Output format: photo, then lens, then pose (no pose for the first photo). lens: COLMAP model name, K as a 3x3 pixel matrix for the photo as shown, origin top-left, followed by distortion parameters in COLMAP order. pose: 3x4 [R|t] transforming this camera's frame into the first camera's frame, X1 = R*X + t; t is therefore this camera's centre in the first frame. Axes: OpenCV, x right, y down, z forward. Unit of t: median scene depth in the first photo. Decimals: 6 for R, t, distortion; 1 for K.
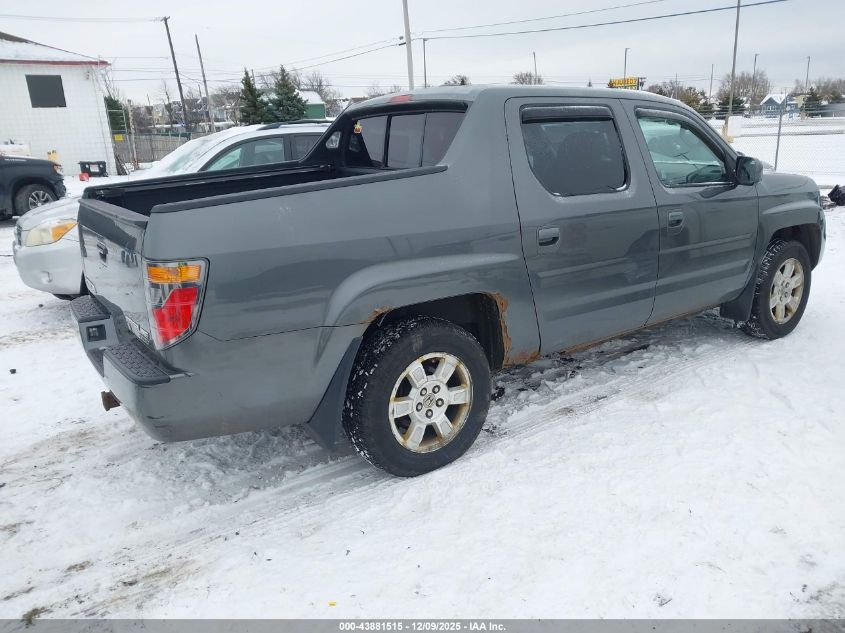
lens RADIAL K [[685.5, 0, 455.9], [0, 685.5, 318.0], [0, 0, 1]] dist [0.023544, 0.000803]
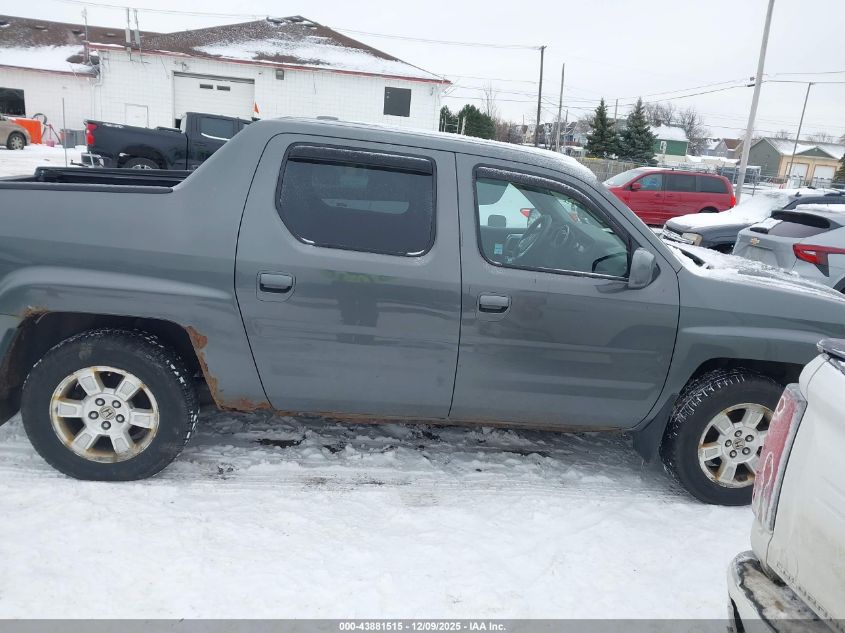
lens RADIAL K [[683.3, 0, 422.9], [0, 683.3, 315.1], [0, 0, 1]] dist [0.044328, -0.004759]
pose [[0.853277, 0.239757, -0.463071, 0.601418], [-0.259763, 0.965440, 0.021209, -0.121272], [0.452152, 0.102192, 0.886067, 0.226720]]
